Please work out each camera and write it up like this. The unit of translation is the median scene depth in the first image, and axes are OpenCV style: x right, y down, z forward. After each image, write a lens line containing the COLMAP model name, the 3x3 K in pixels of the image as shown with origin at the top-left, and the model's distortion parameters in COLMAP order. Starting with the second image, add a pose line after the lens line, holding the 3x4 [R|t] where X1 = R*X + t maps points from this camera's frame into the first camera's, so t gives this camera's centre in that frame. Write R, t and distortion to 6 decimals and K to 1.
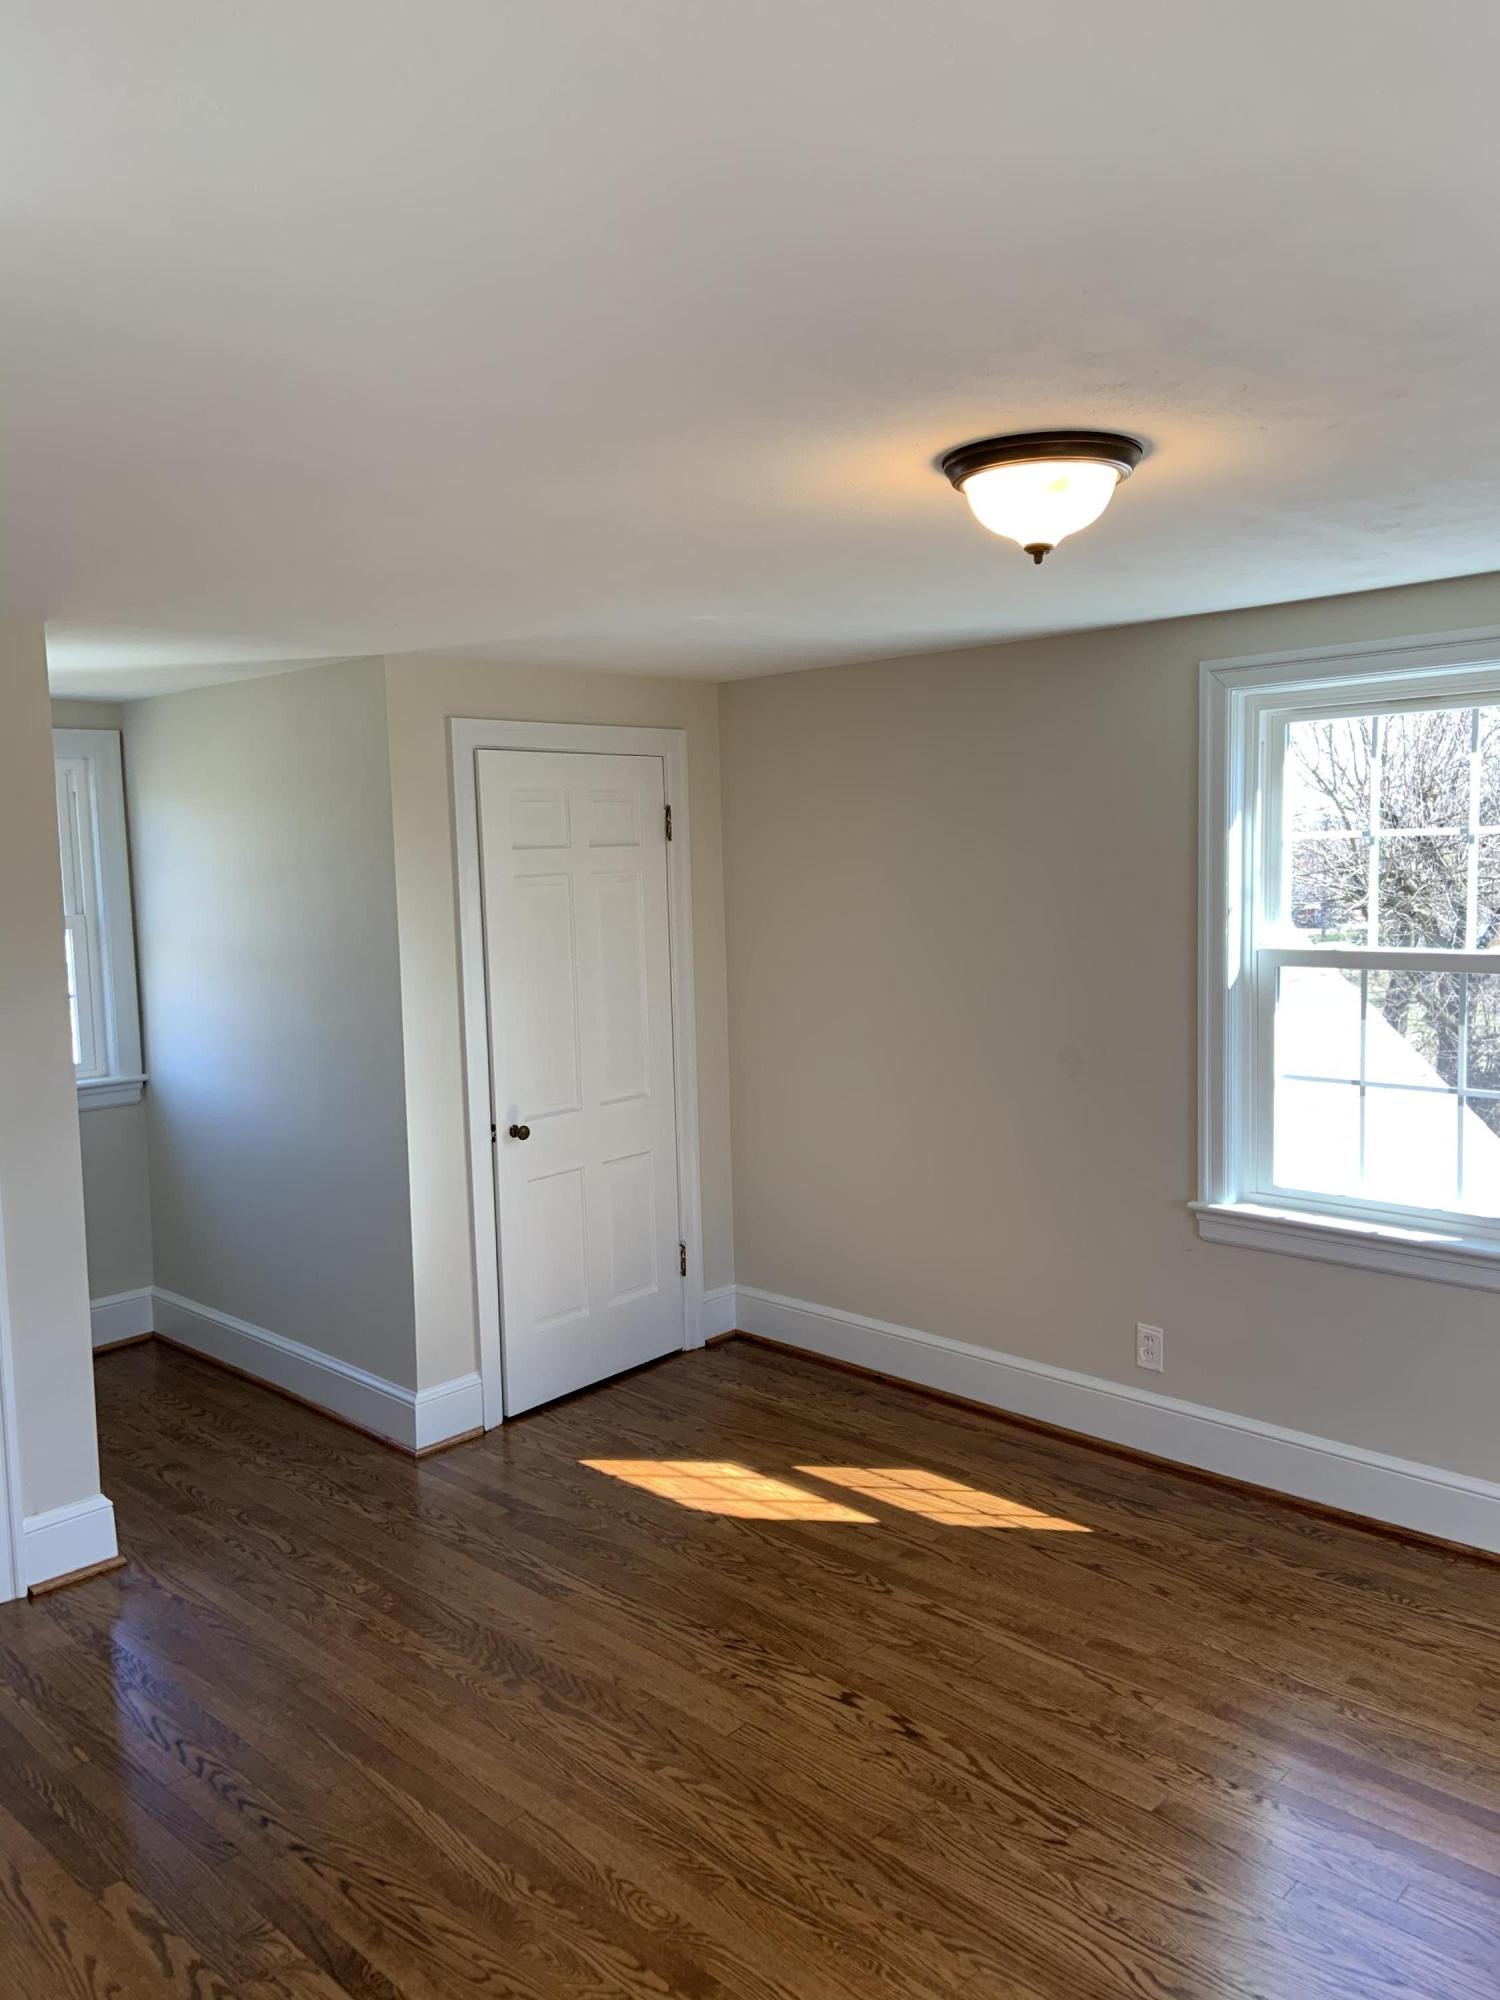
lens RADIAL K [[1491.4, 0, 783.8], [0, 1491.4, 1000.9], [0, 0, 1]] dist [0.132561, -0.170385]
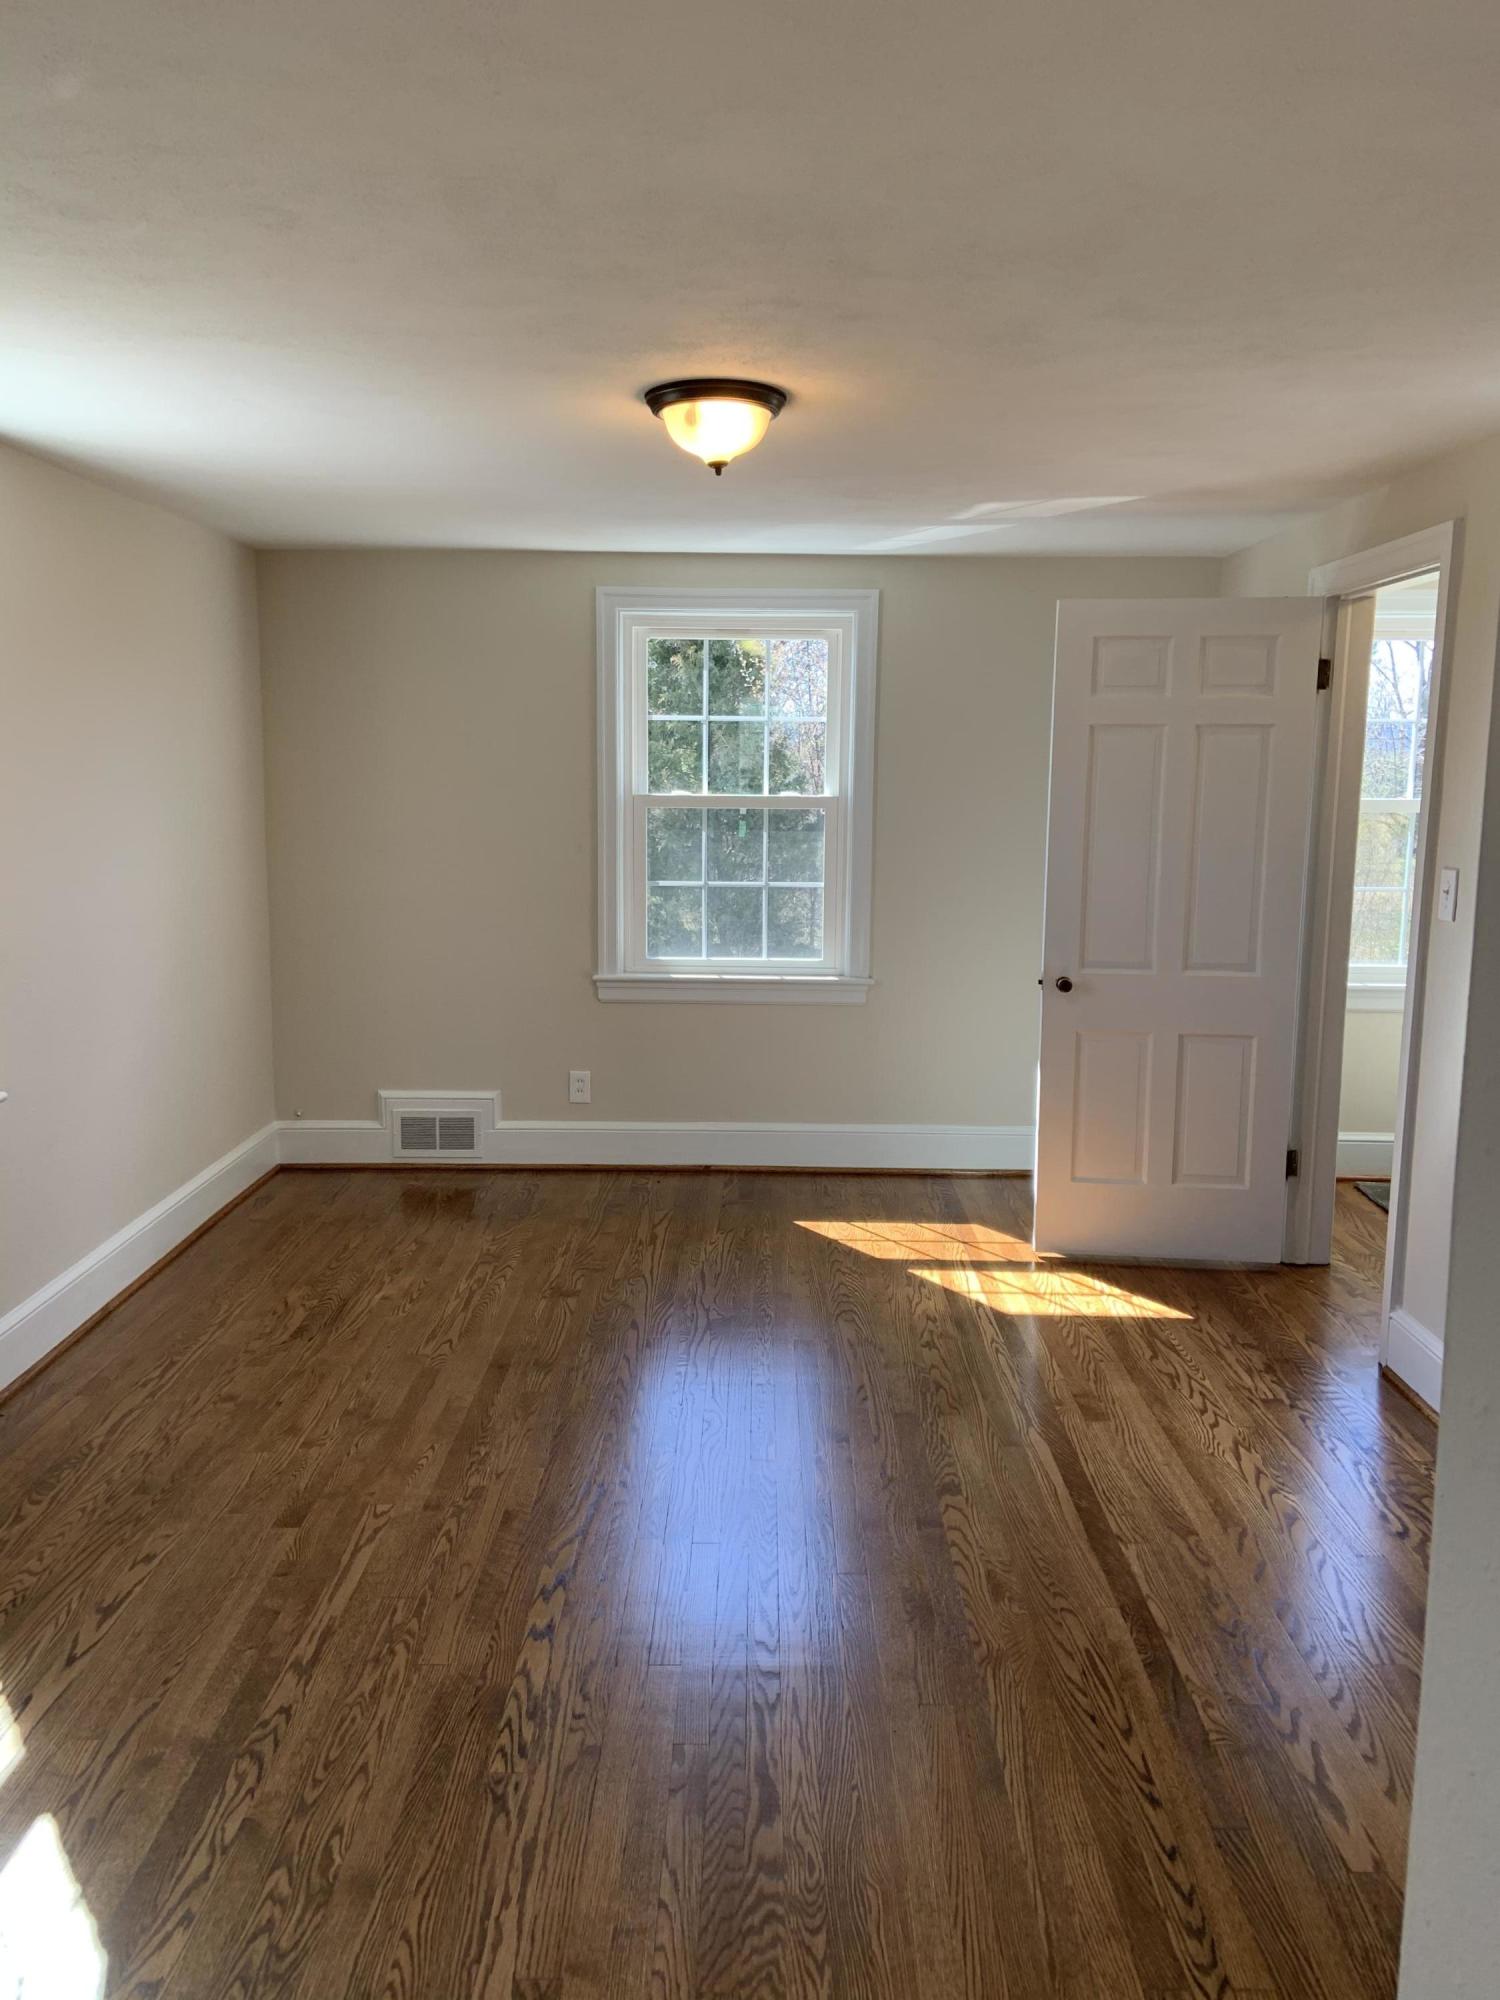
lens RADIAL K [[1494.4, 0, 749.7], [0, 1494.4, 992.7], [0, 0, 1]] dist [0.135683, -0.174637]
pose [[-0.676009, -0.090948, 0.731259, -0.564705], [0.085456, 0.975983, 0.200384, -0.061569], [-0.731921, 0.197952, -0.652002, 1.225887]]
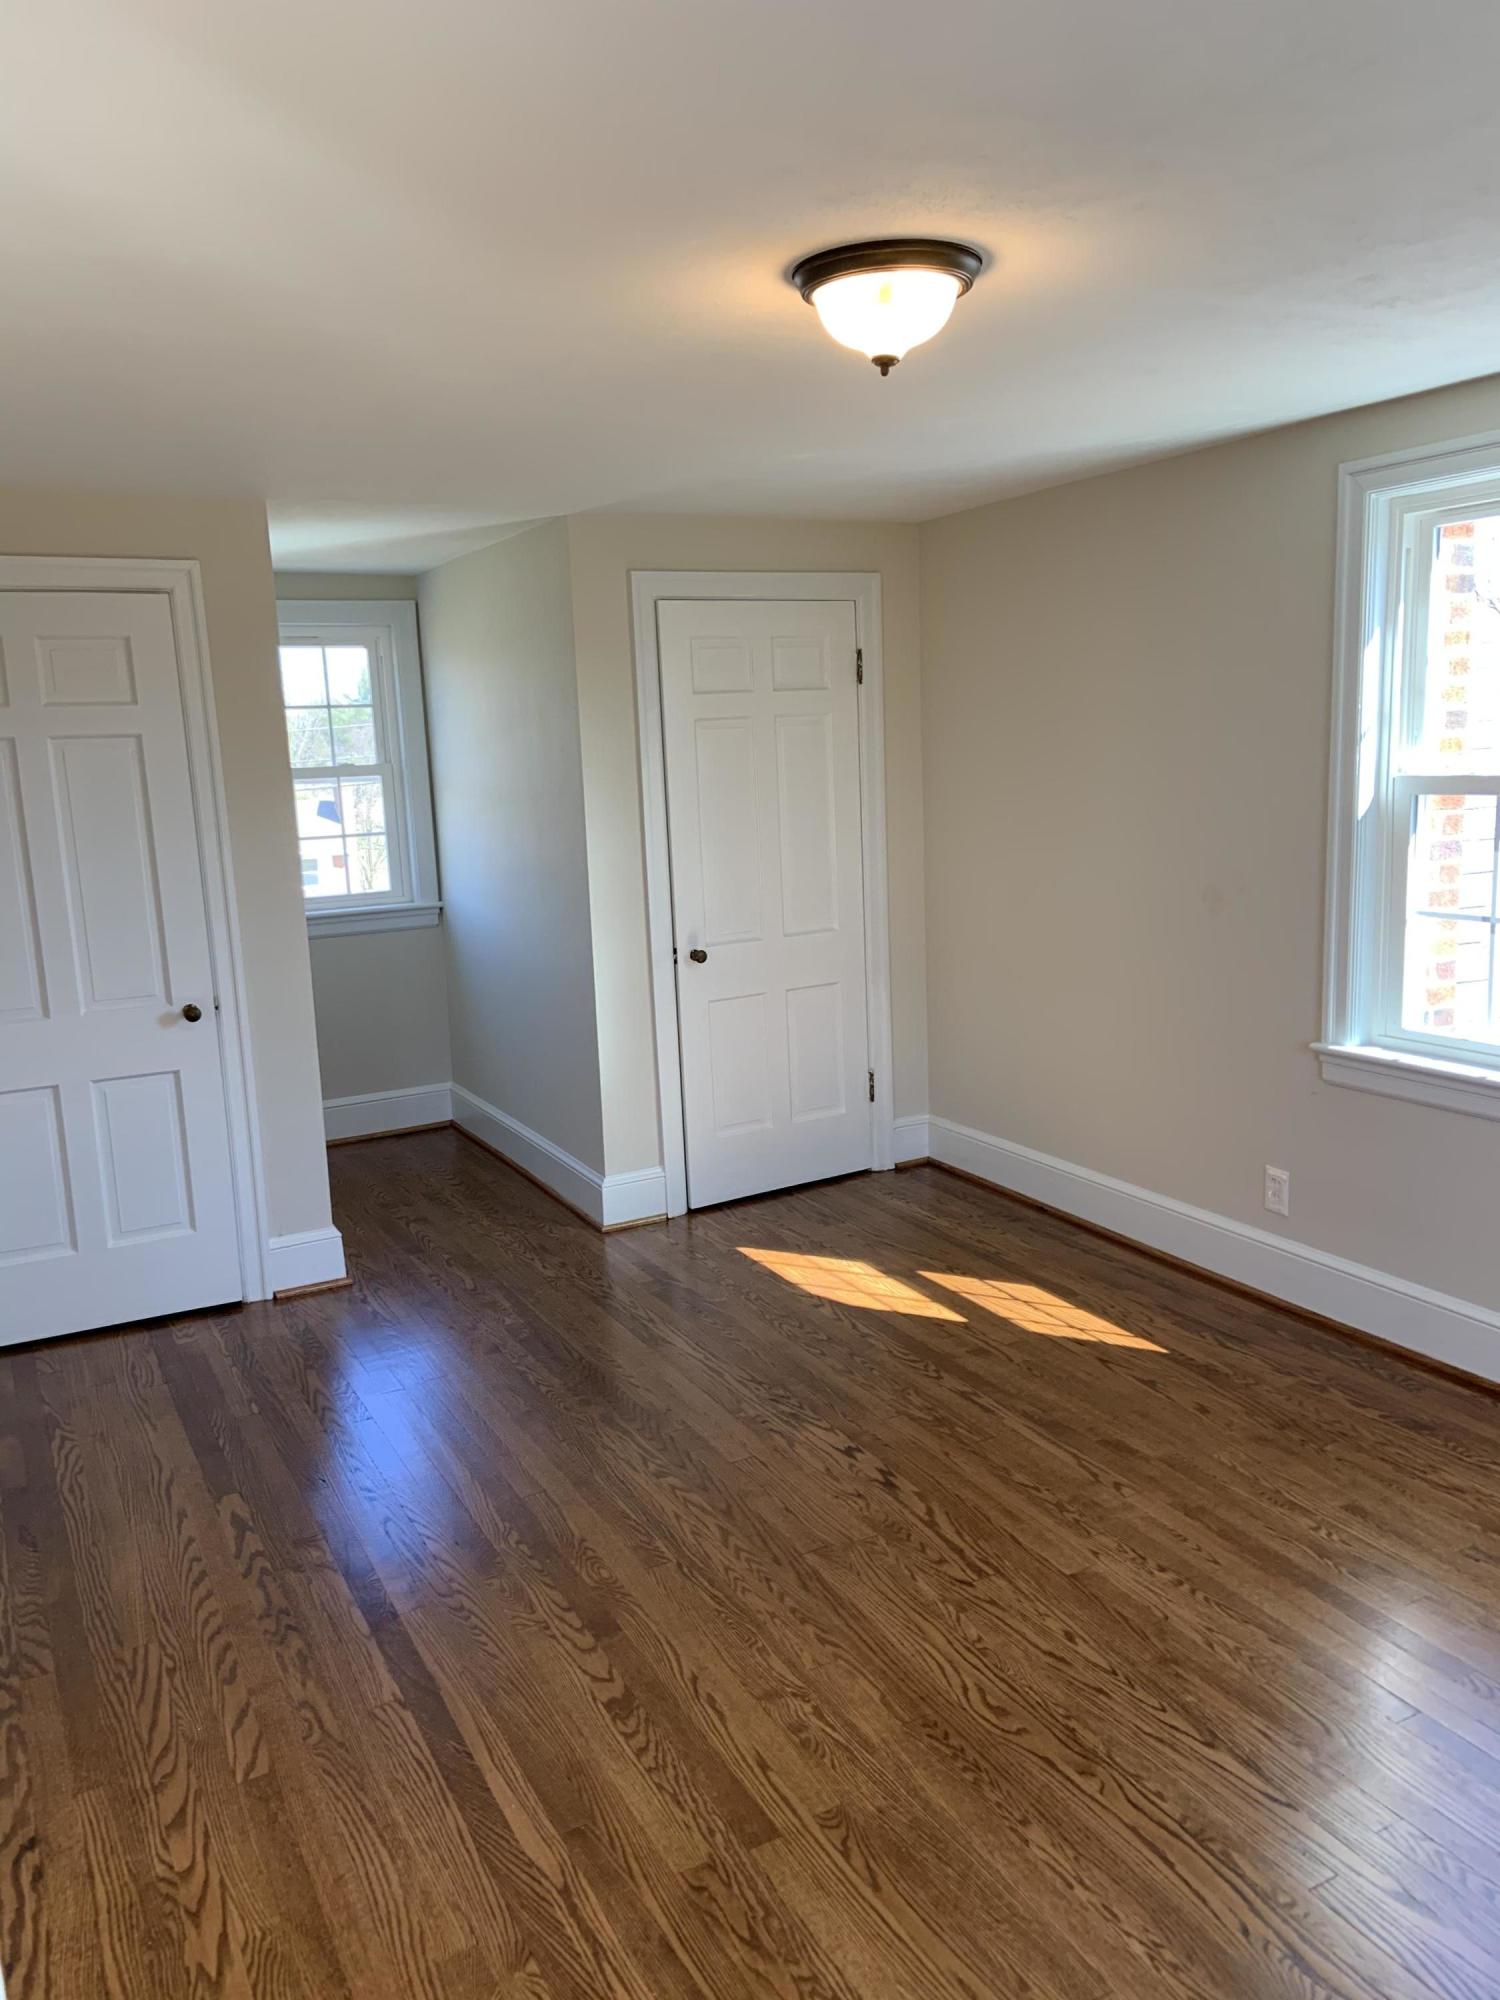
lens RADIAL K [[1494.2, 0, 753.9], [0, 1494.2, 1001.1], [0, 0, 1]] dist [0.123356, -0.151096]
pose [[0.947516, 0.041435, -0.317012, 0.269517], [-0.014610, 0.996142, 0.086532, 0.031831], [0.319374, -0.077359, 0.944466, -0.032920]]
